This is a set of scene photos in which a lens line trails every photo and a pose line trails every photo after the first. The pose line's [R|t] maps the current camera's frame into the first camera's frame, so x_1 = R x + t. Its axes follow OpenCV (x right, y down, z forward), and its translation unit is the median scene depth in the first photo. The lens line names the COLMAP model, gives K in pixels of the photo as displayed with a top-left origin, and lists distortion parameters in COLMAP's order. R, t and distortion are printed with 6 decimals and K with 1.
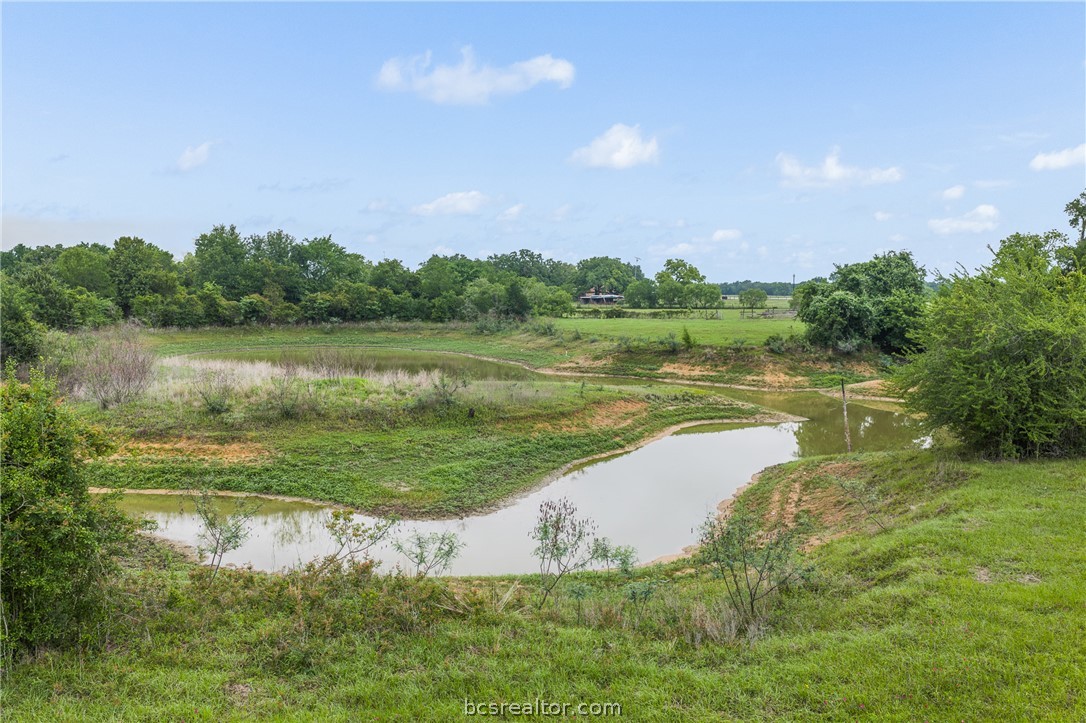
lens RADIAL K [[893.3, 0, 546.4], [0, 893.3, 360.2], [0, 0, 1]] dist [0.000847, -0.002036]
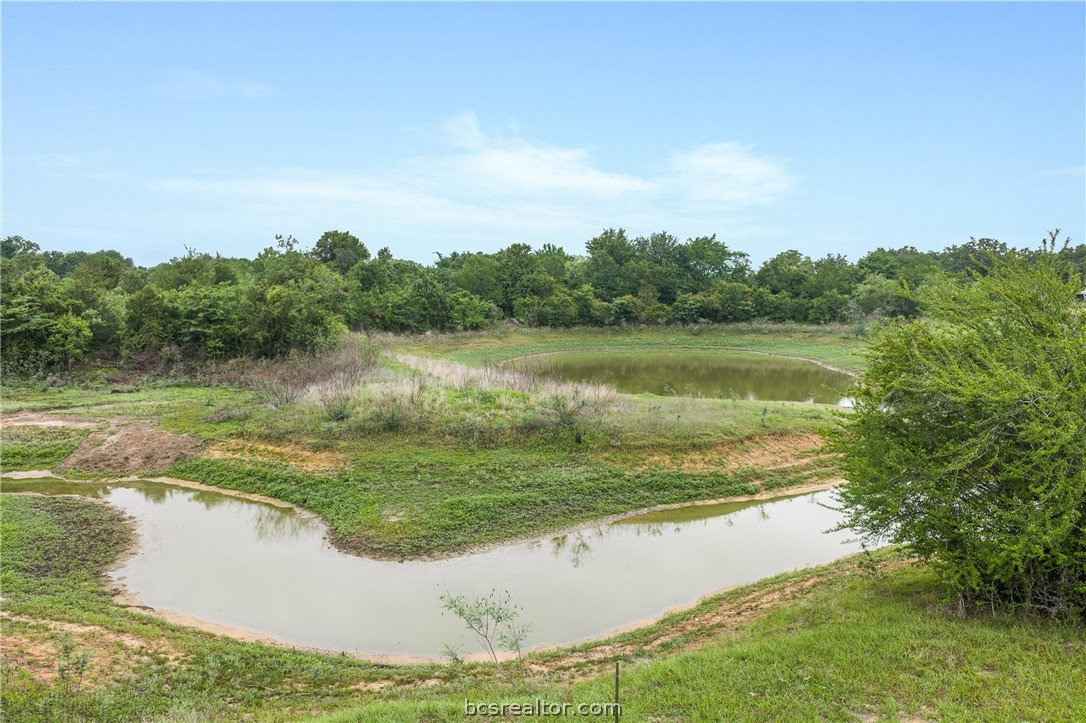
lens RADIAL K [[893.3, 0, 545.1], [0, 893.3, 354.3], [0, 0, 1]] dist [0.000847, -0.002036]
pose [[0.857871, 0.027851, -0.513110, 0.115710], [-0.028666, 0.999569, 0.006330, -0.009852], [0.513065, 0.009278, 0.858300, 0.071610]]
